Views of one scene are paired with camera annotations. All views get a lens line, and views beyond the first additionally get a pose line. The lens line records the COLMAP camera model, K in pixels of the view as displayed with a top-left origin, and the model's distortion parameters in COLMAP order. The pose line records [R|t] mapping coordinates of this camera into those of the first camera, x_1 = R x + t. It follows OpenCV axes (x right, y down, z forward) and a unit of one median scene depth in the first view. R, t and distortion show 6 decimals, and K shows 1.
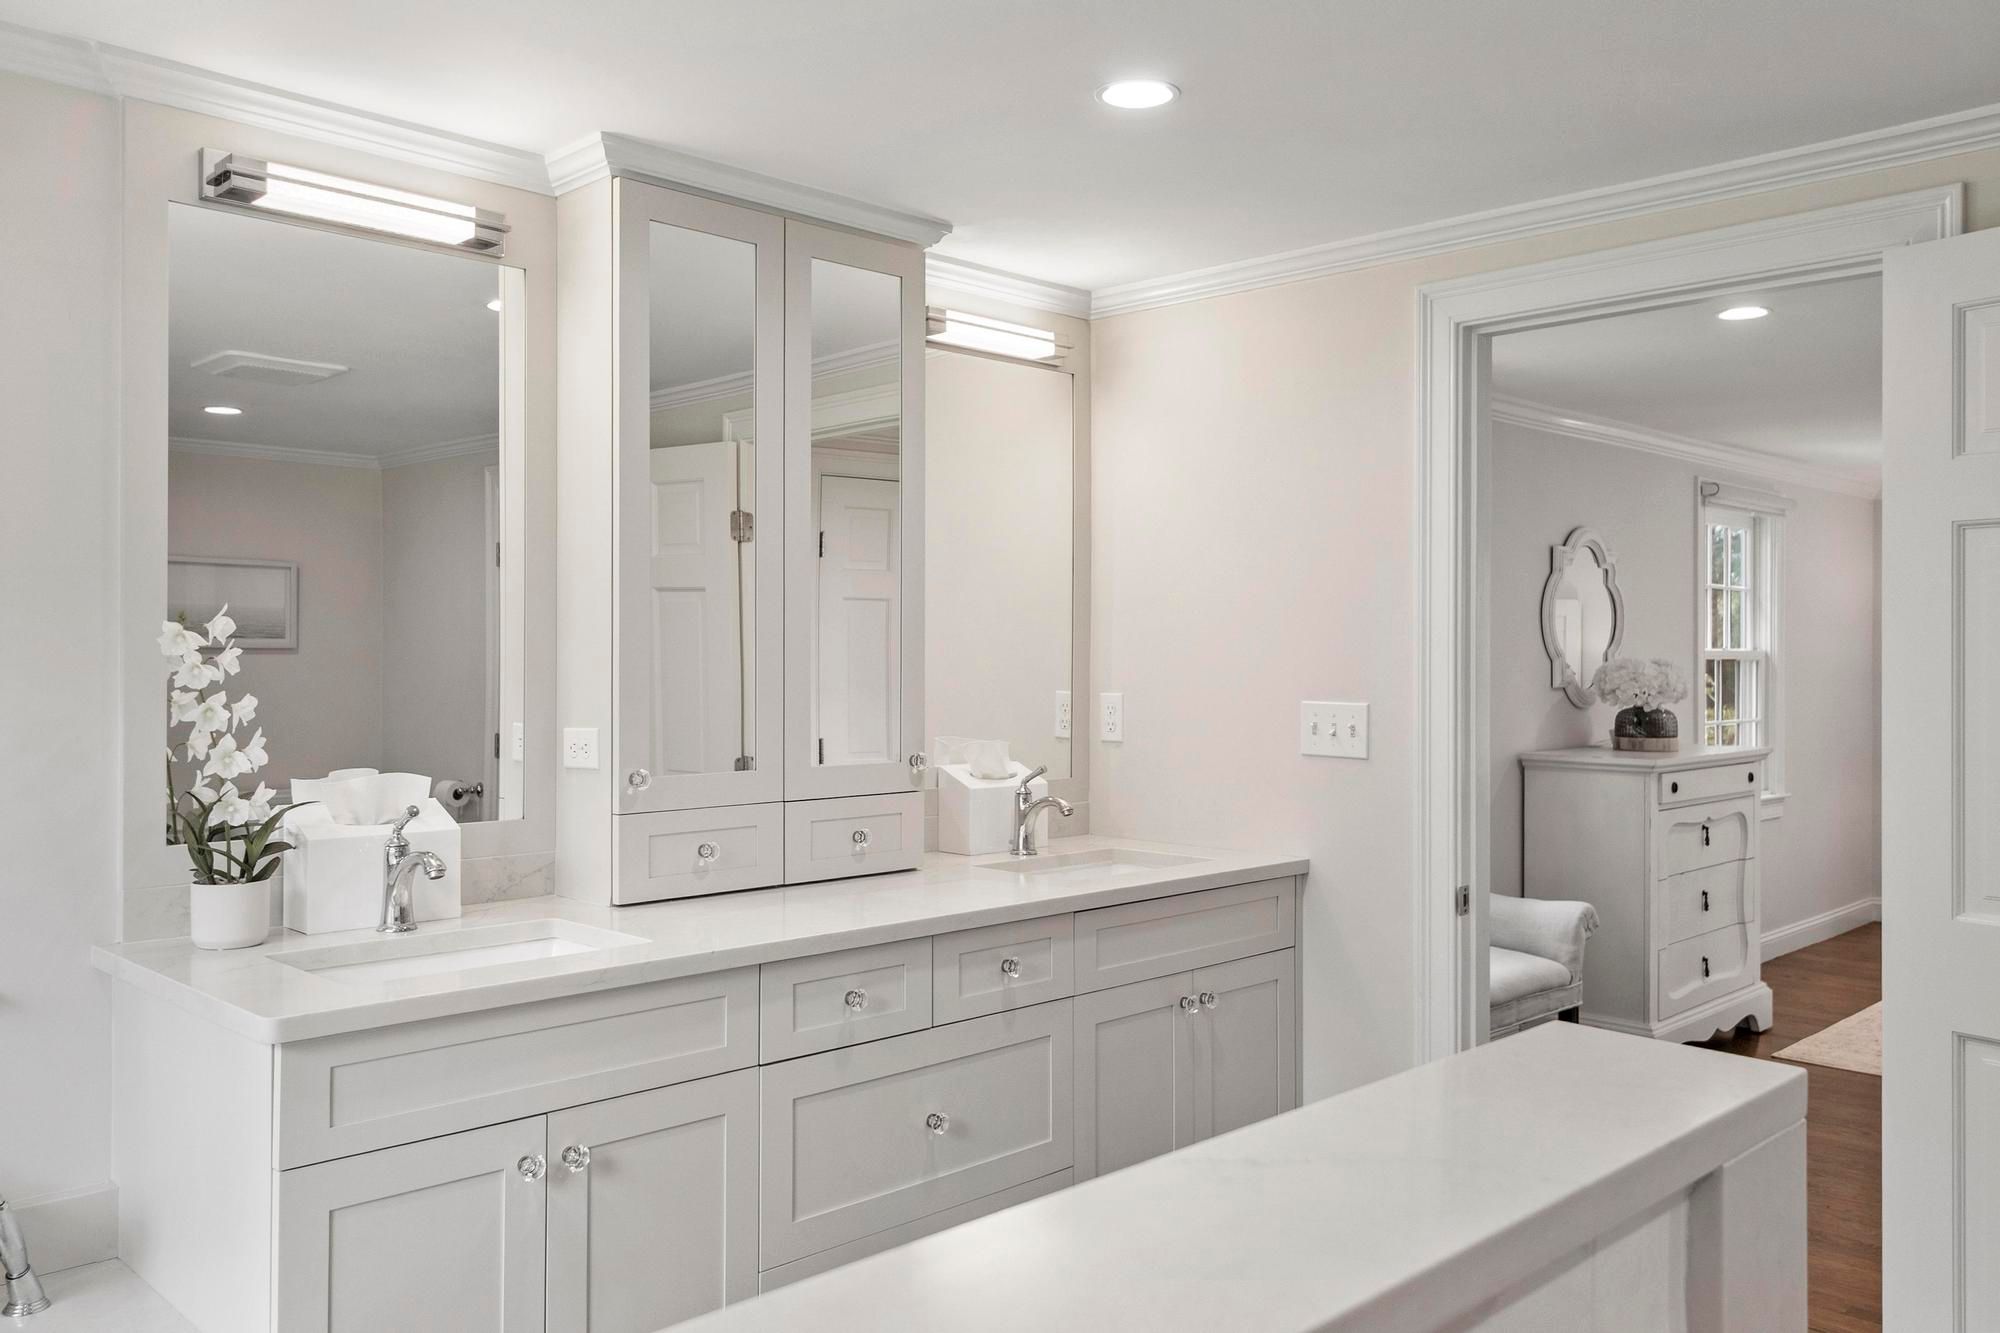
lens RADIAL K [[1648.7, 0, 1007.2], [0, 1648.7, 658.8], [0, 0, 1]] dist [0.058679, -0.021140]
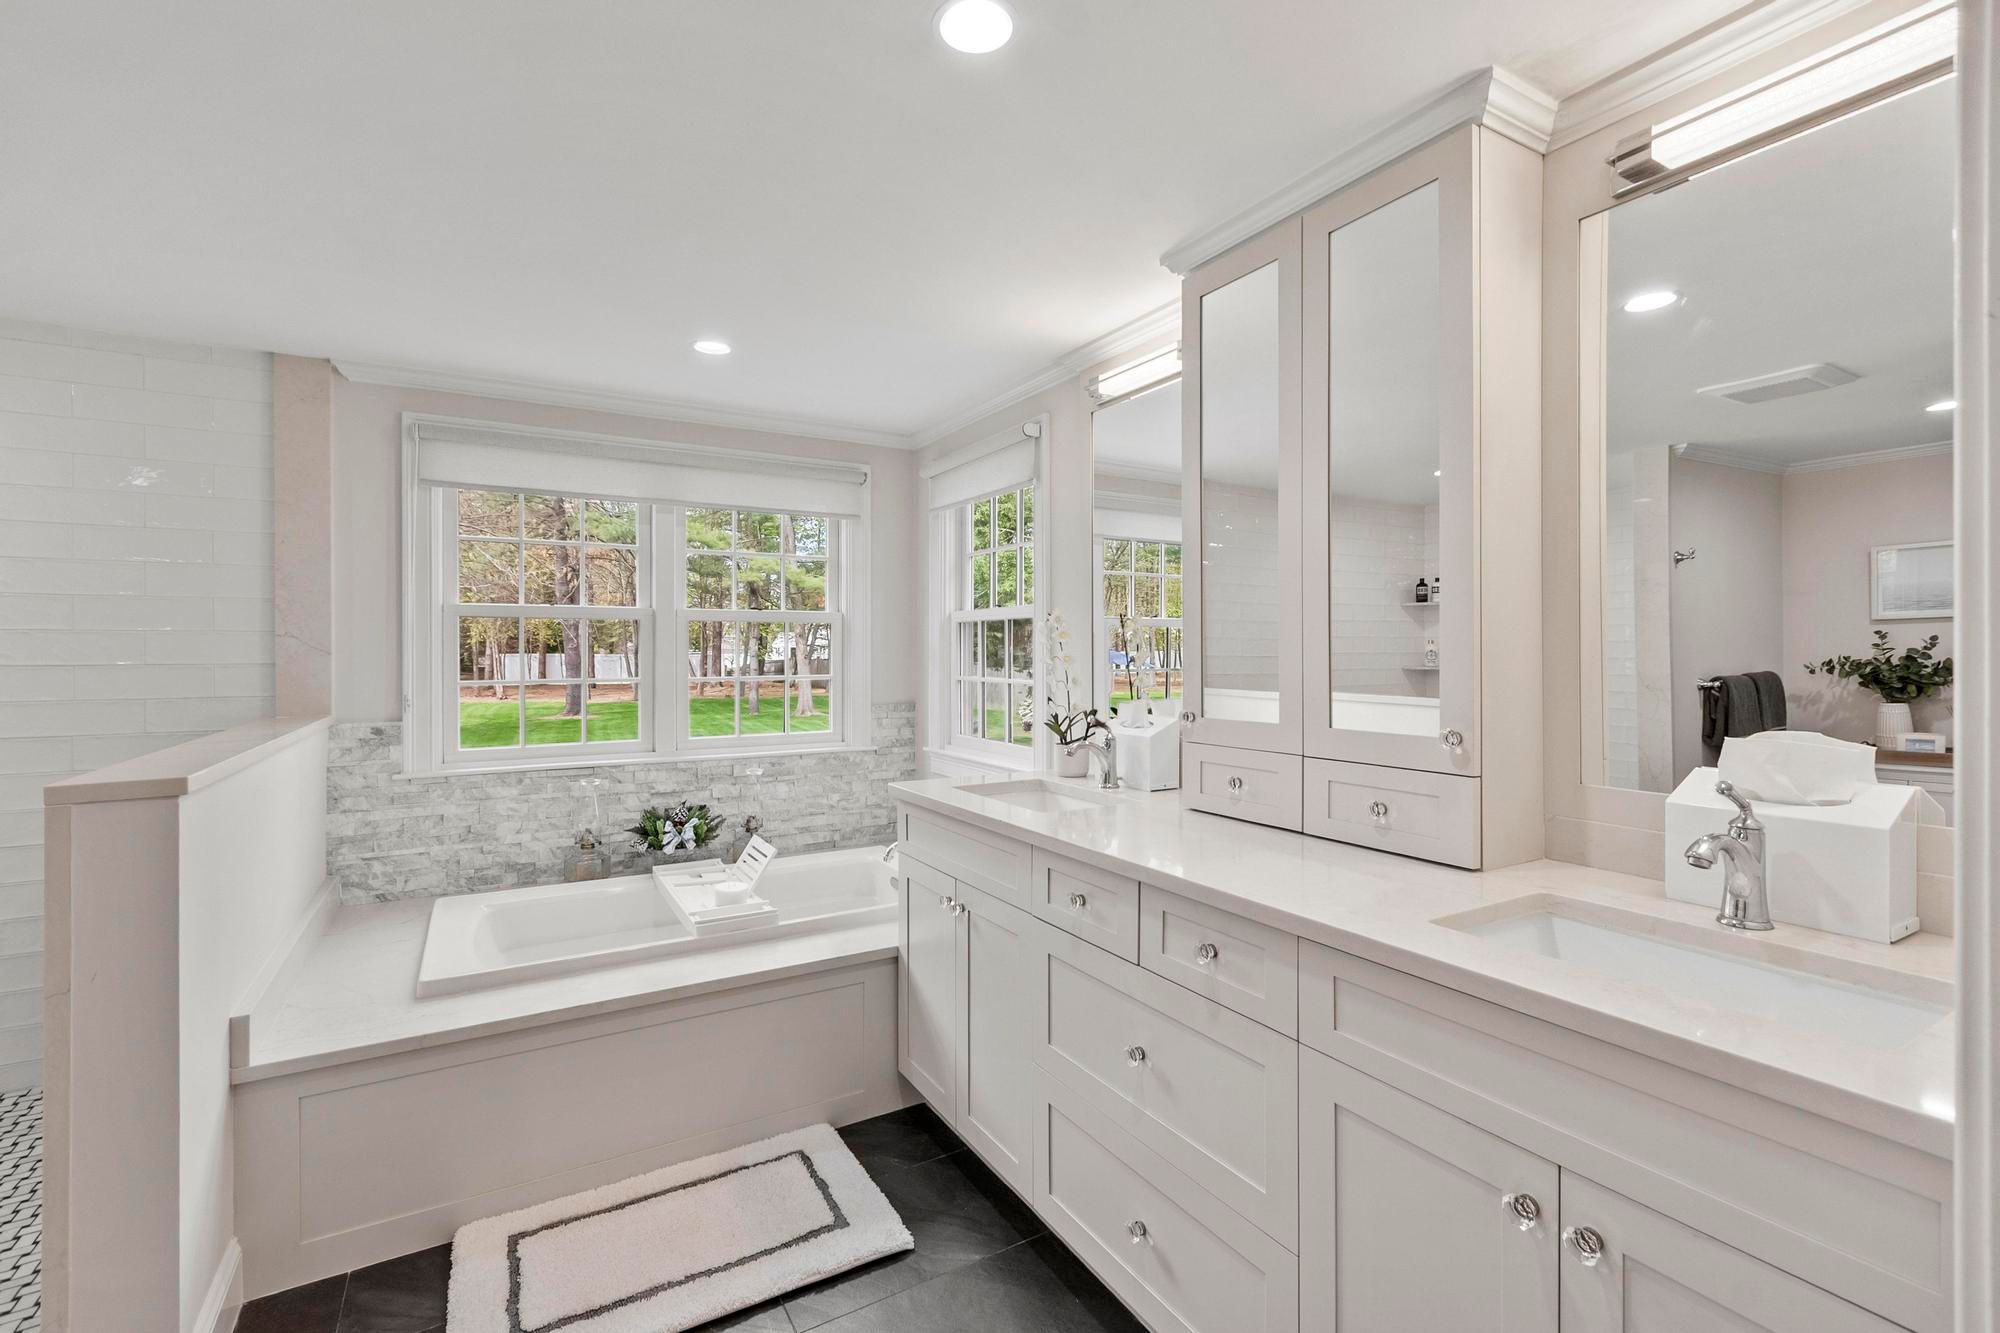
lens RADIAL K [[878.6, 0, 997.8], [0, 878.6, 657.6], [0, 0, 1]] dist [0.002918, 0.002834]
pose [[-0.273018, 0.018197, -0.961837, 0.456685], [0.016710, 0.999760, 0.014171, 0.009874], [0.961864, -0.012203, -0.273256, 0.924248]]
